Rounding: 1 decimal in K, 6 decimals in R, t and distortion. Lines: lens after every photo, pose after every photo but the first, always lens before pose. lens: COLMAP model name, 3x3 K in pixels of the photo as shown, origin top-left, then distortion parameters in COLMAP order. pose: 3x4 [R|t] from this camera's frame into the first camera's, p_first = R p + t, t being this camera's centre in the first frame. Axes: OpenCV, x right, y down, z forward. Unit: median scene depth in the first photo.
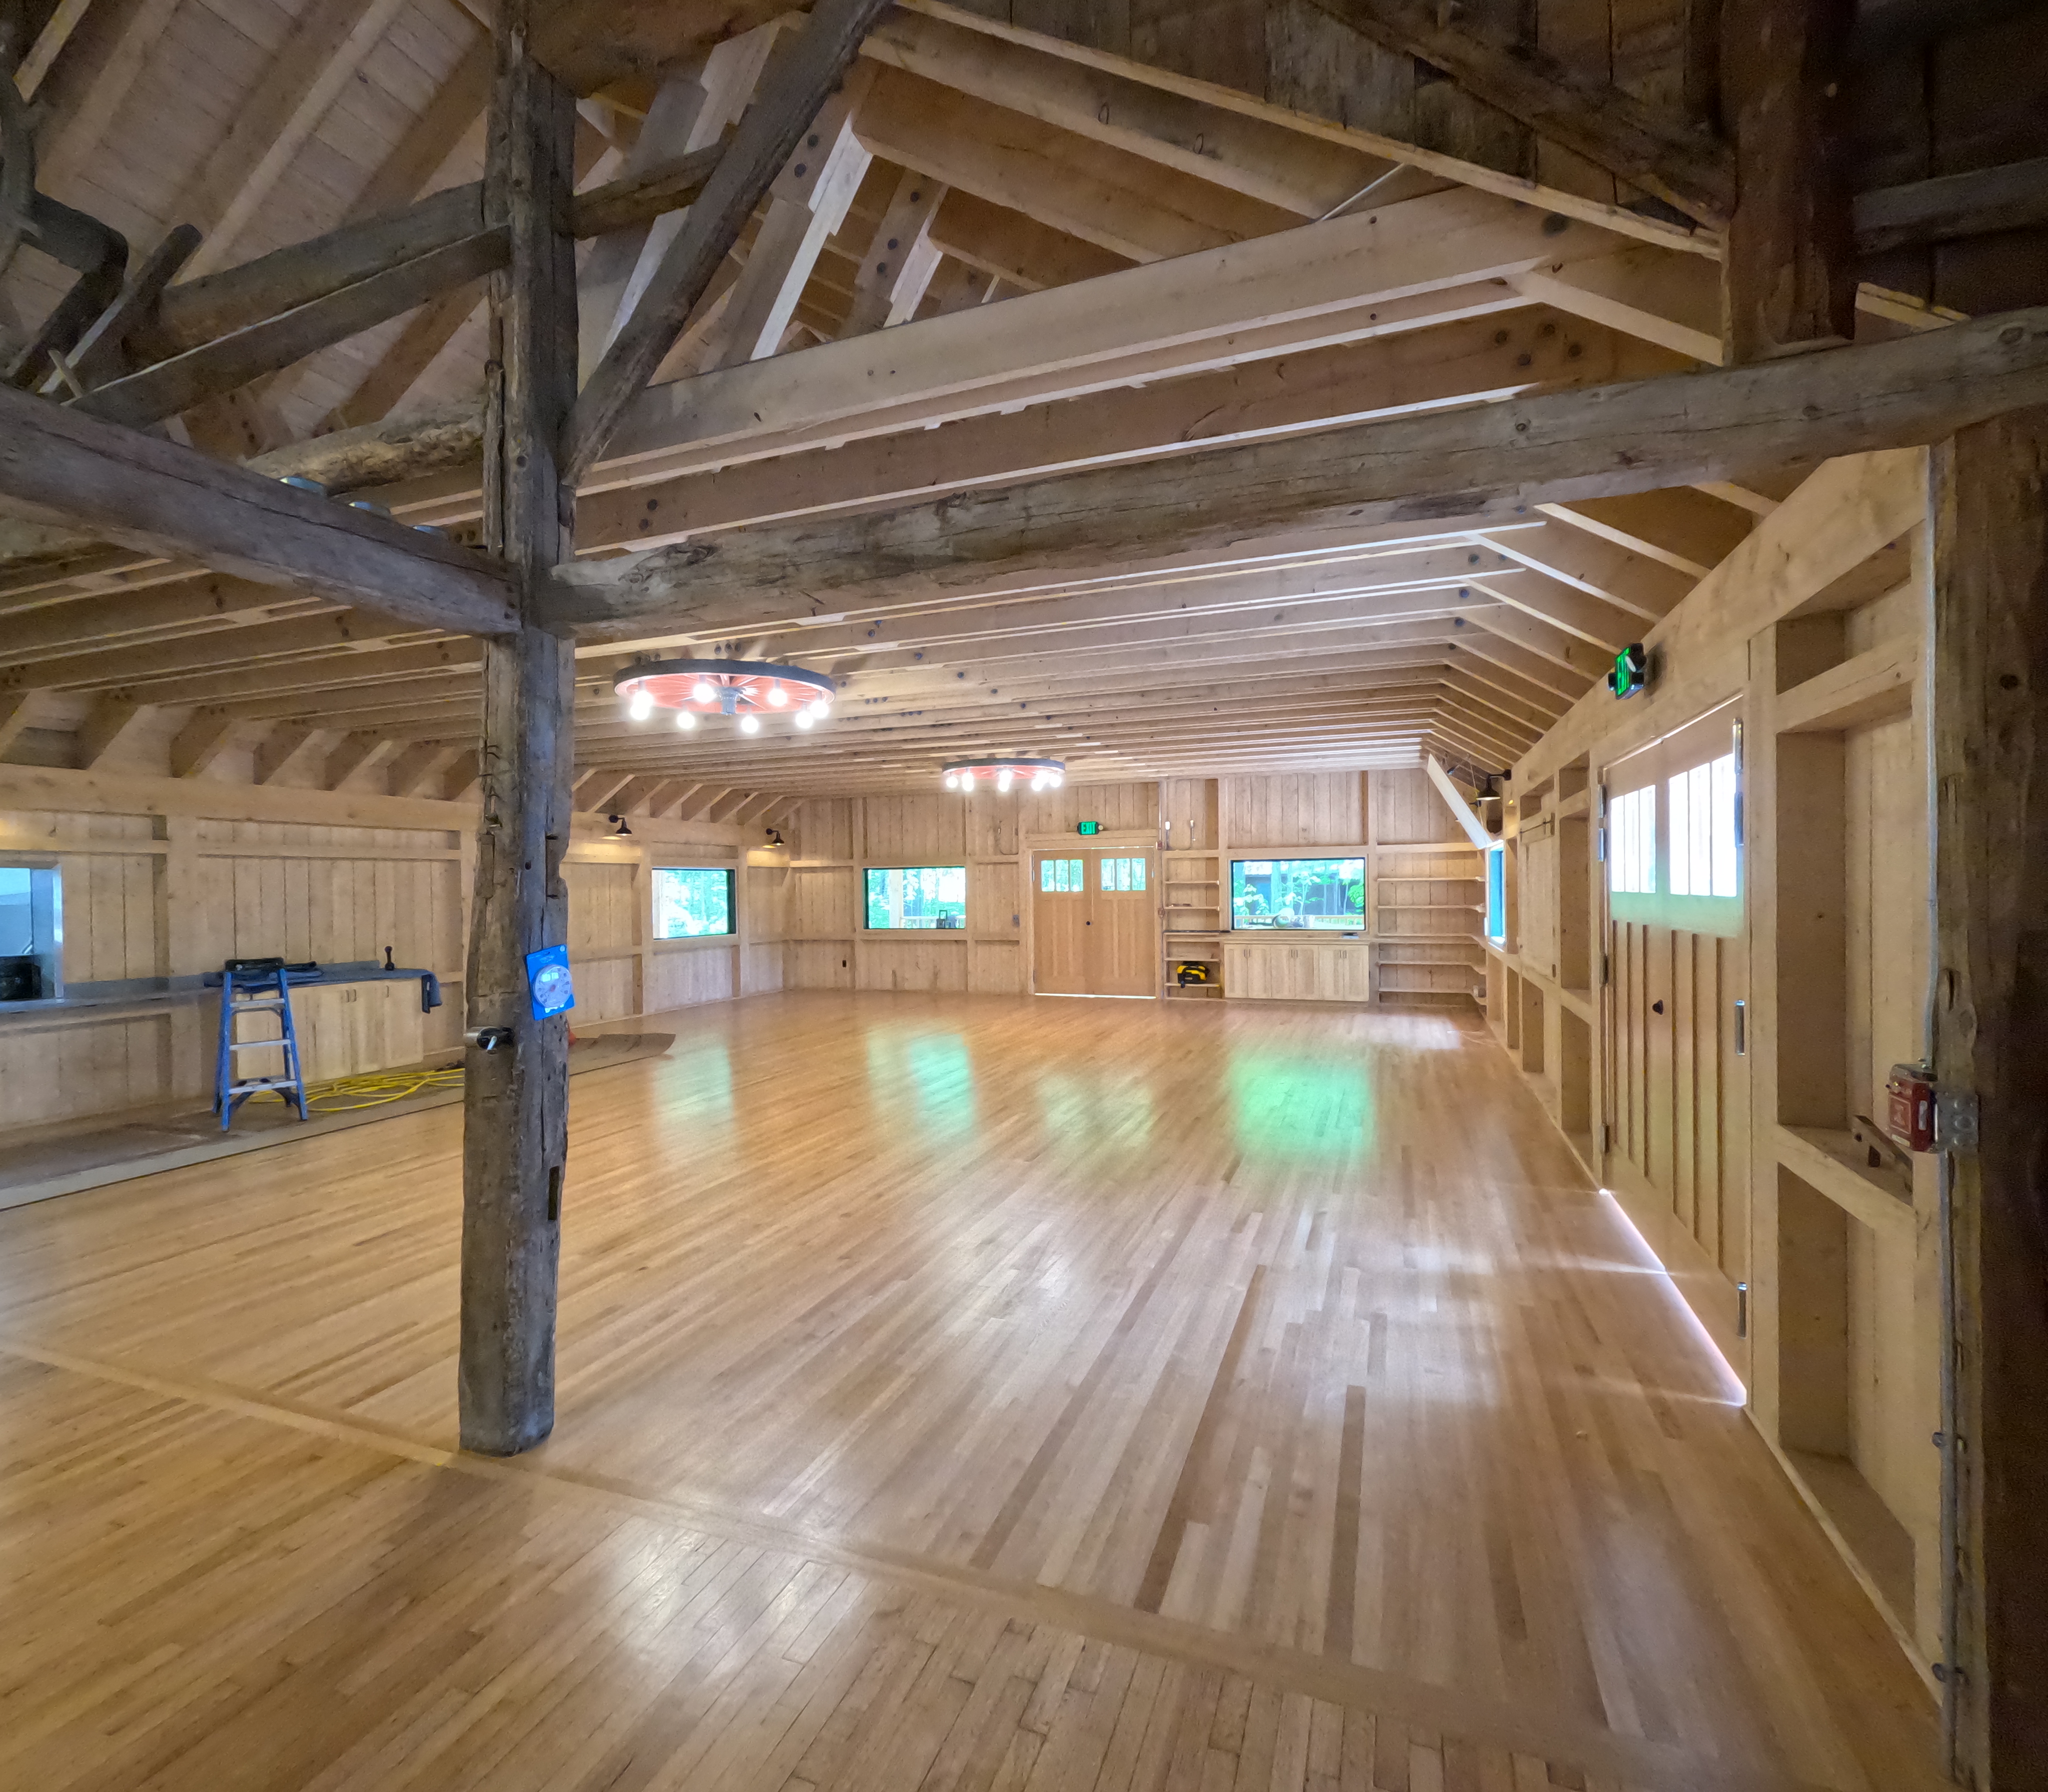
lens RADIAL K [[978.4, 0, 1023.2], [0, 978.4, 887.6], [0, 0, 1]] dist [-0.002751, -0.000459]
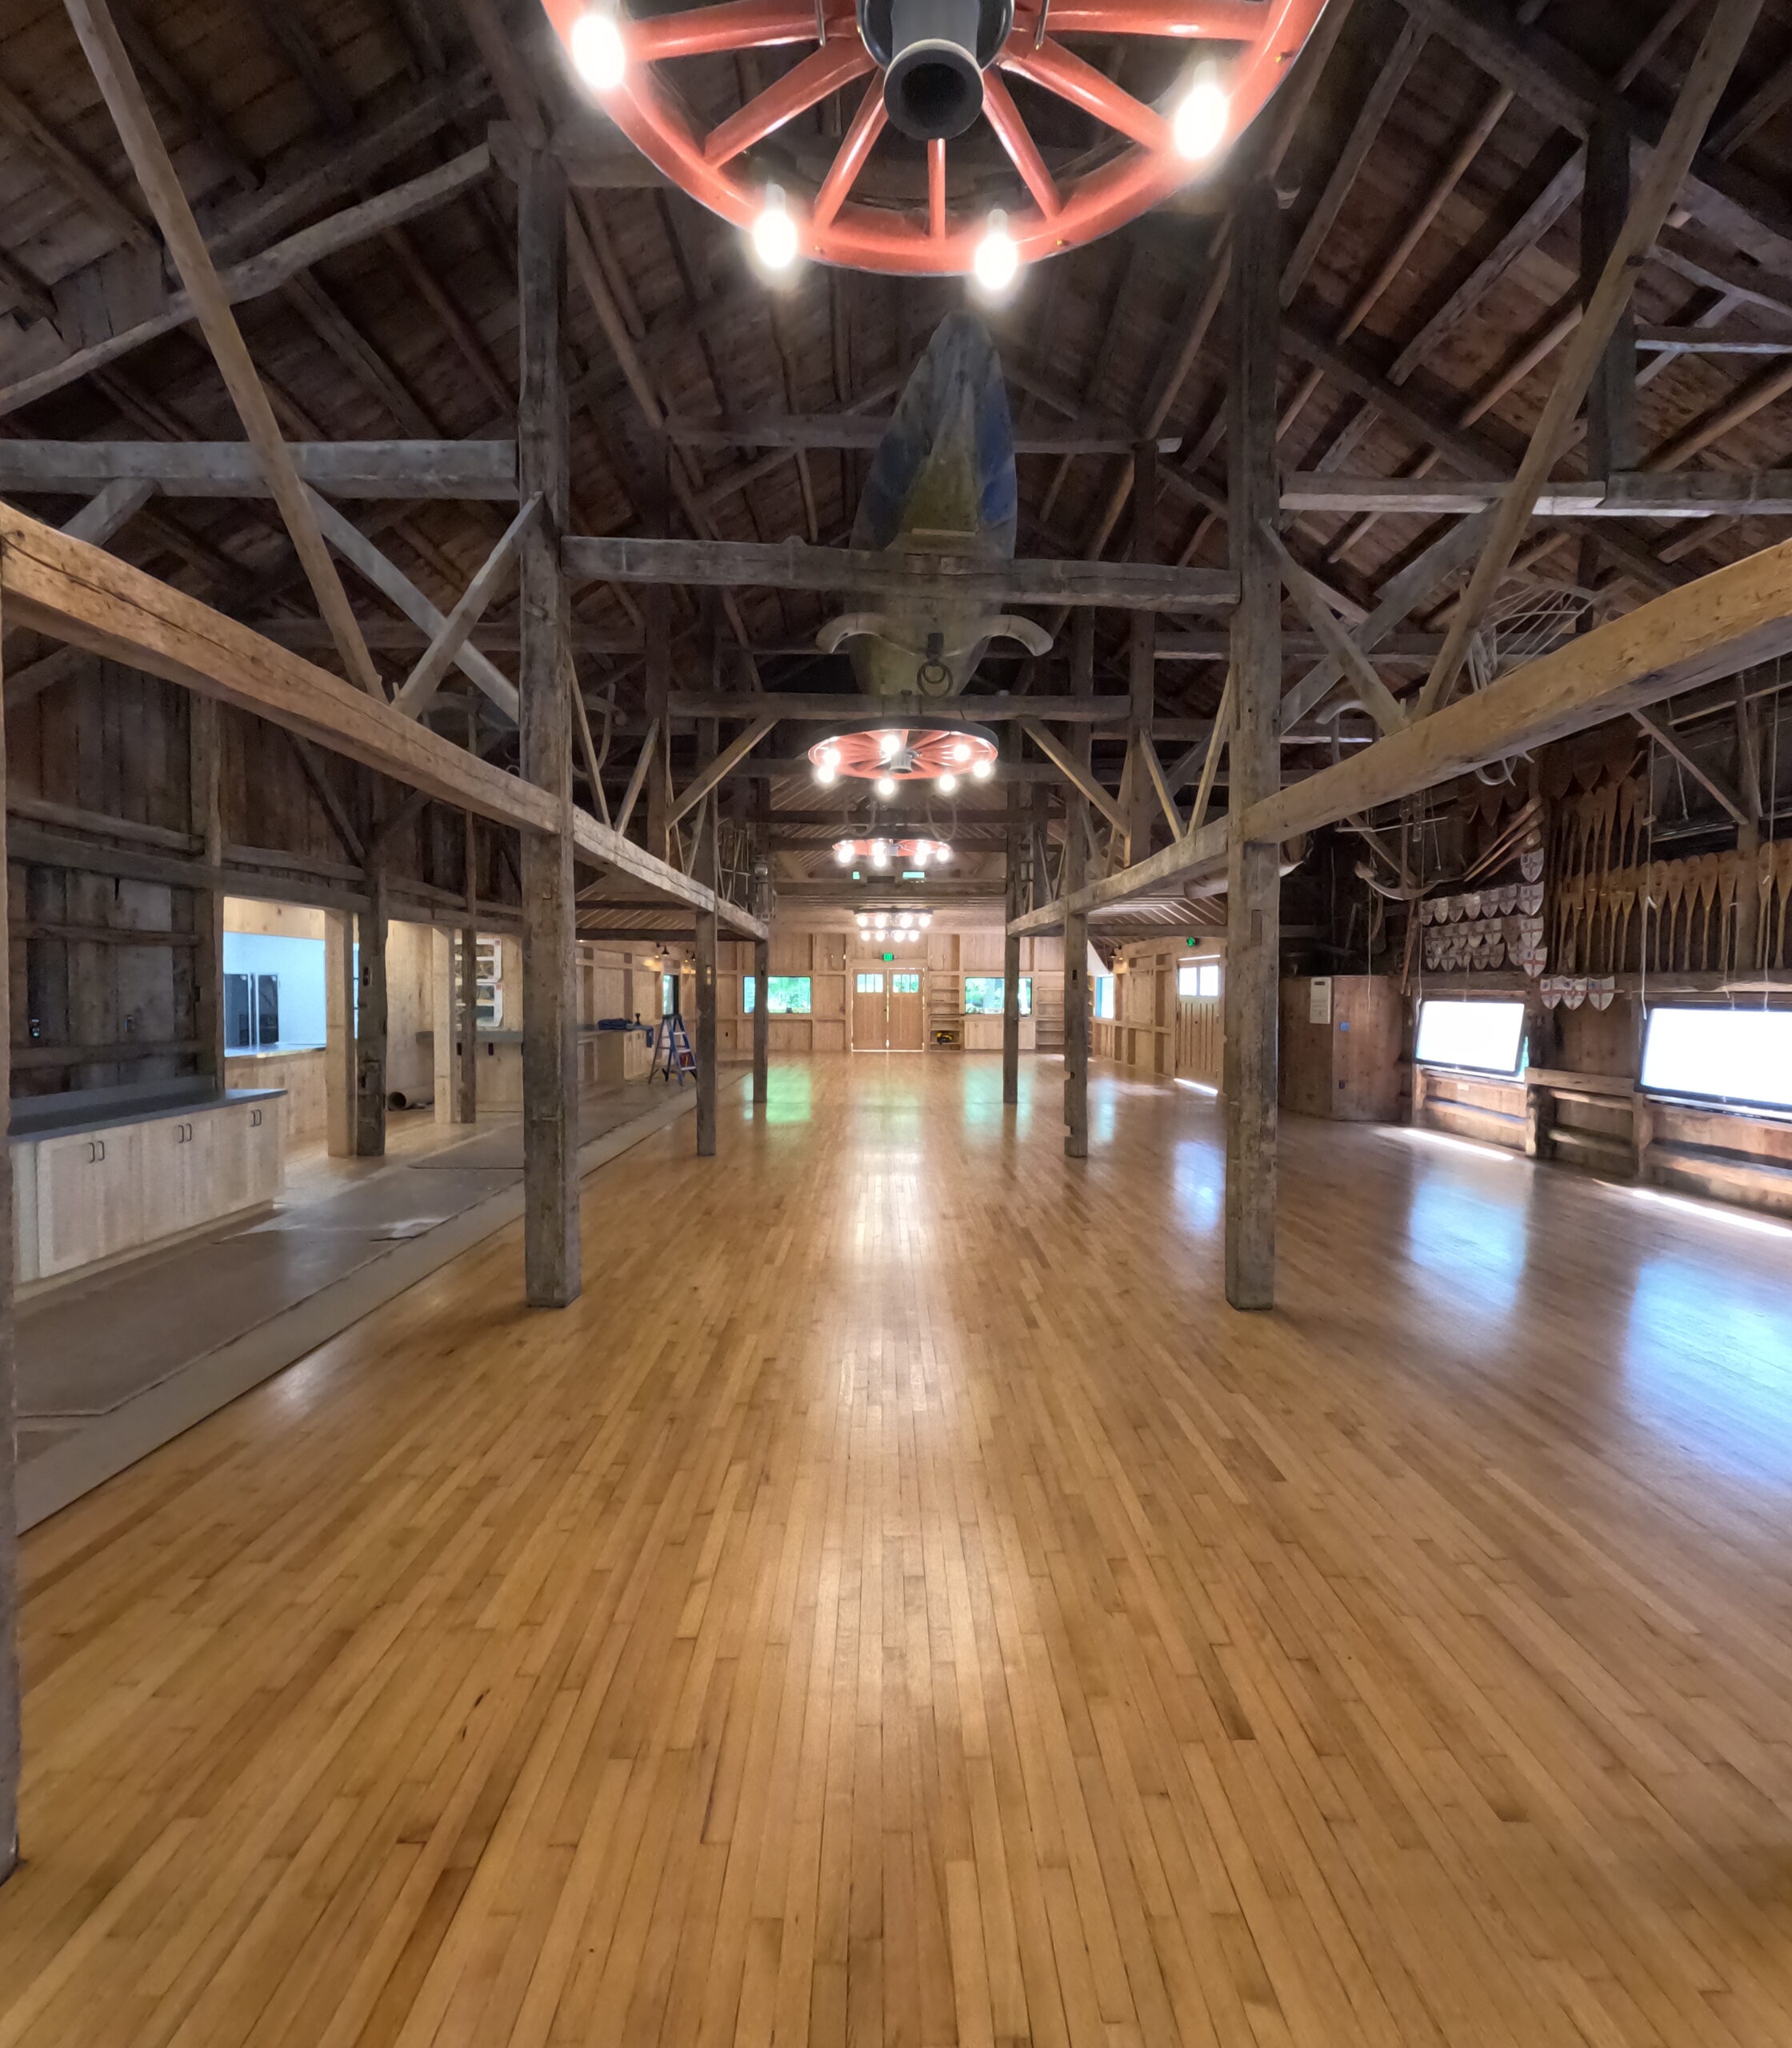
lens RADIAL K [[978.4, 0, 902.8], [0, 978.4, 1025.2], [0, 0, 1]] dist [-0.002751, -0.000459]
pose [[0.924377, 0.005335, 0.381442, -0.811813], [-0.018344, 0.999367, 0.030475, 0.012238], [-0.381038, -0.035167, 0.923890, -0.920771]]
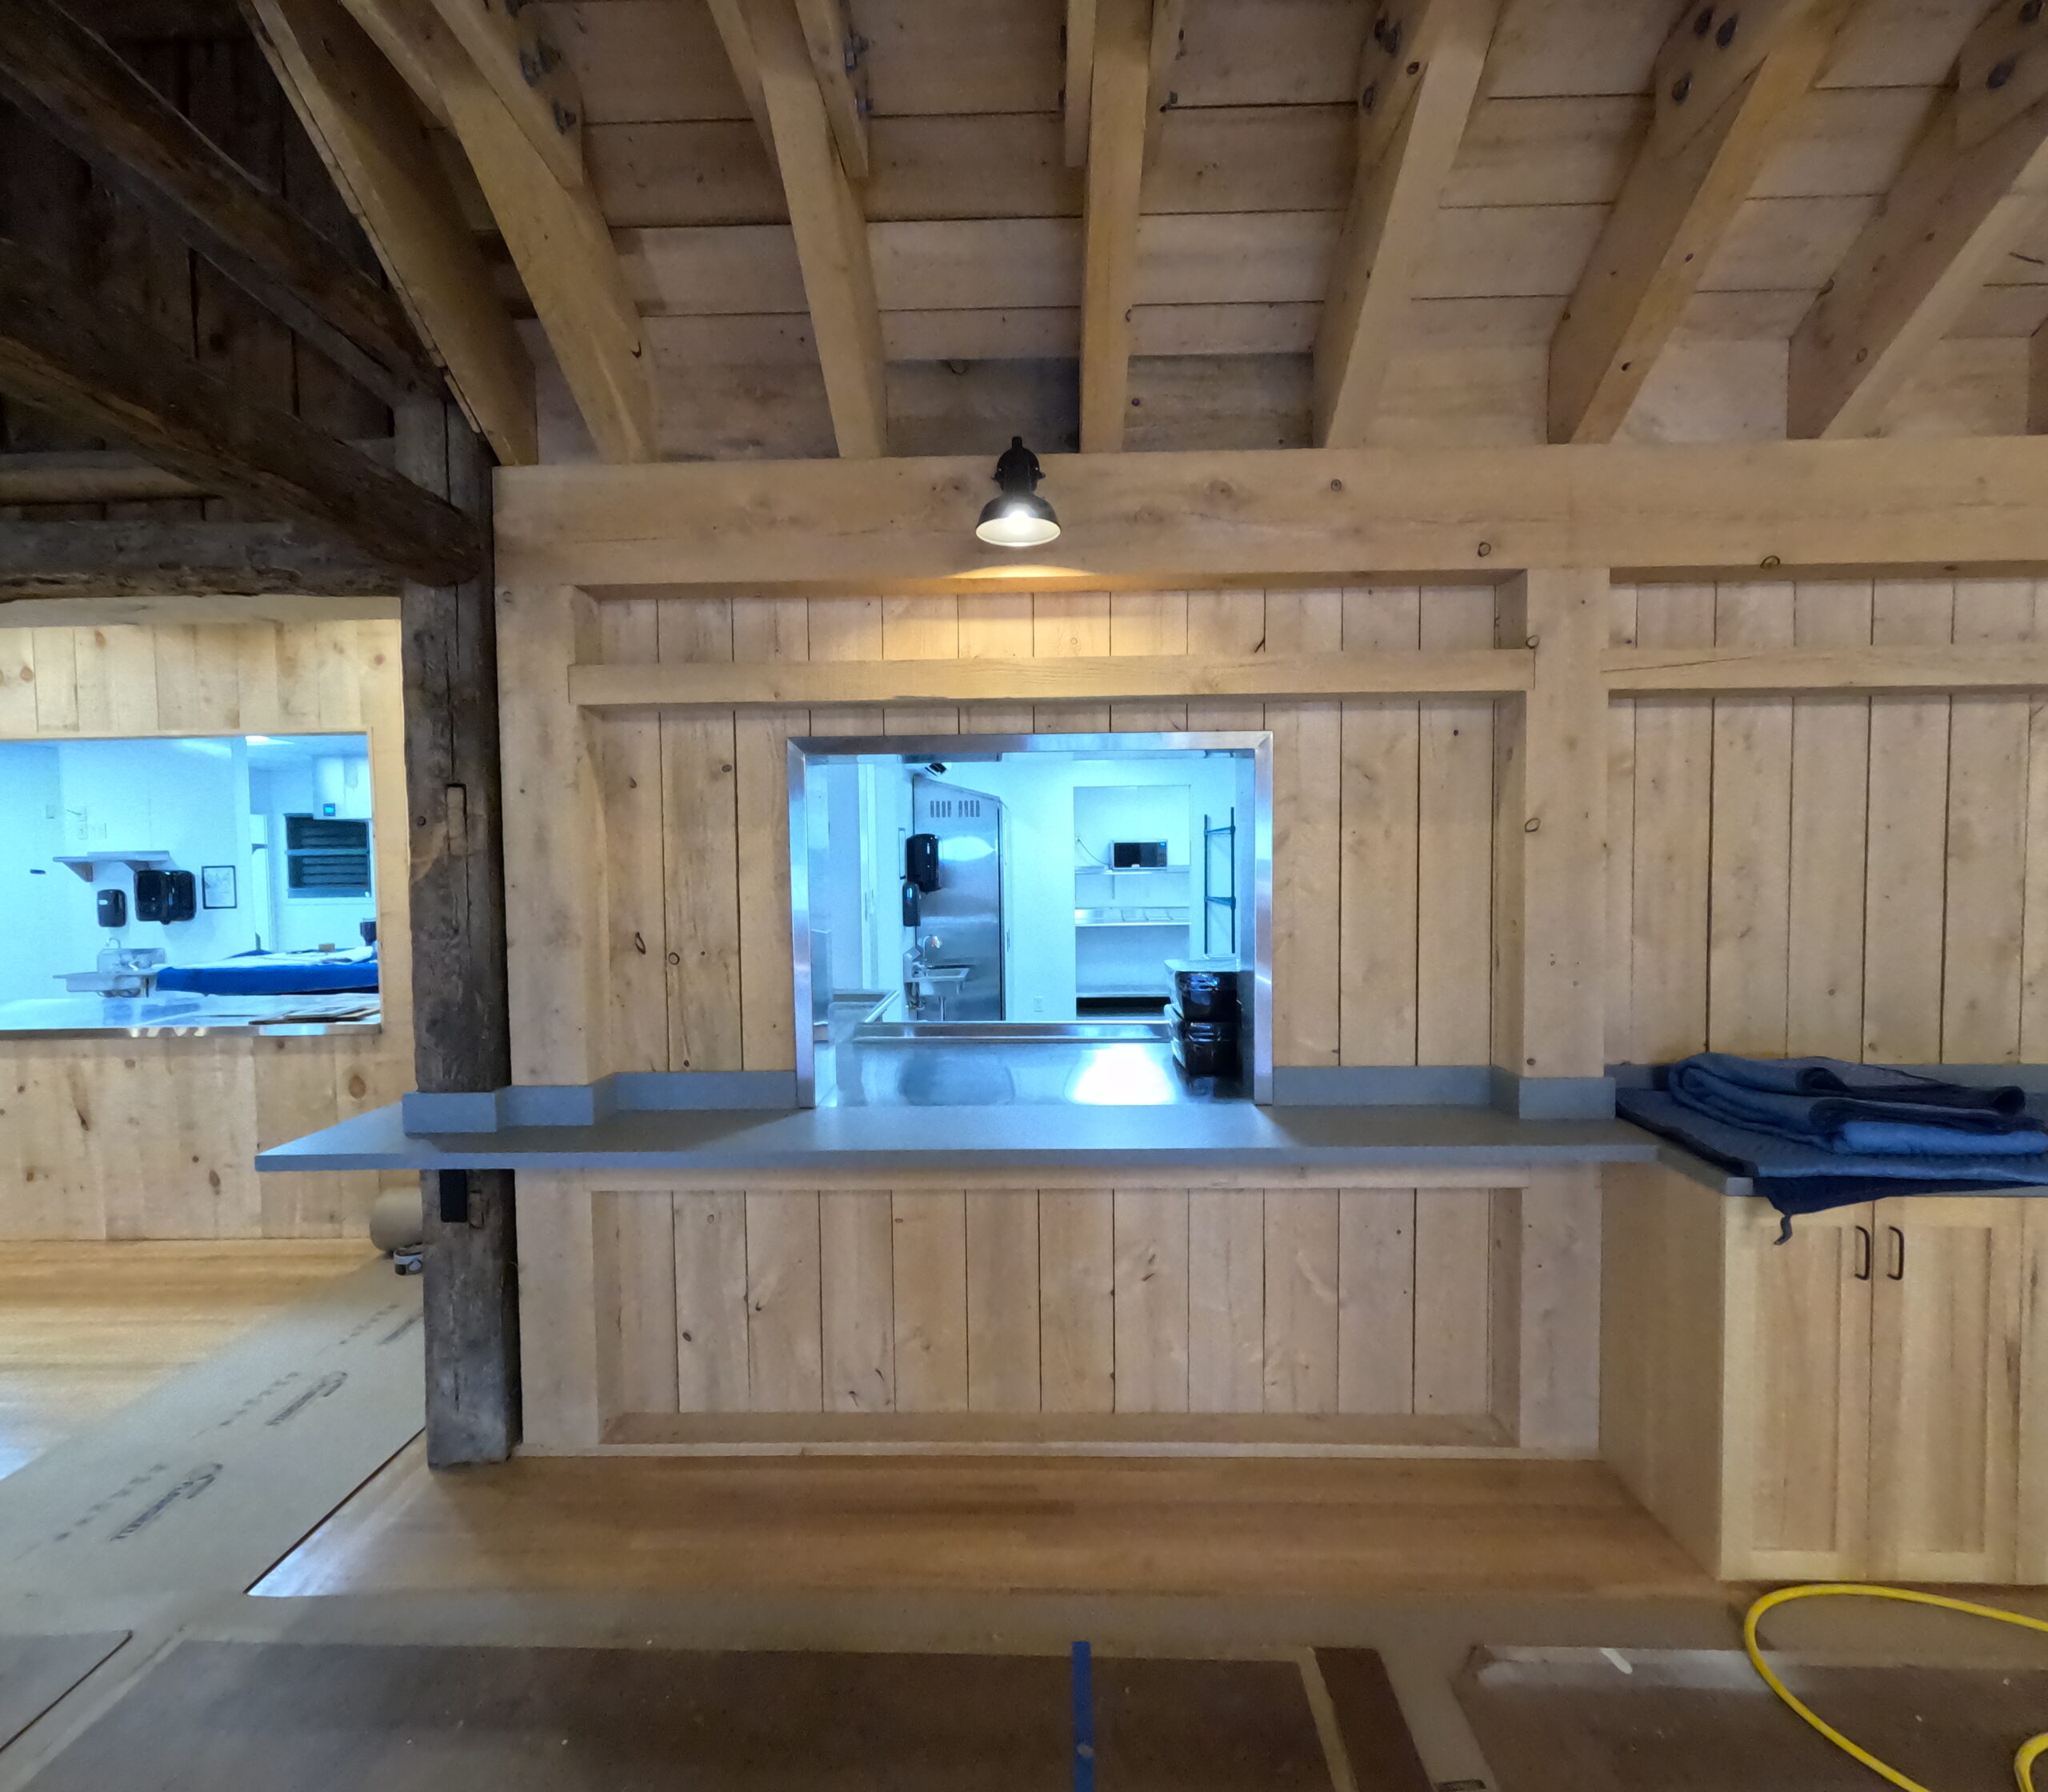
lens RADIAL K [[978.4, 0, 1030.4], [0, 978.4, 888.8], [0, 0, 1]] dist [-0.002751, -0.000459]
pose [[0.335084, 0.044706, -0.941127, -0.484387], [0.007200, 0.998723, 0.050005, 0.009484], [0.942161, -0.023532, 0.334334, 0.569583]]
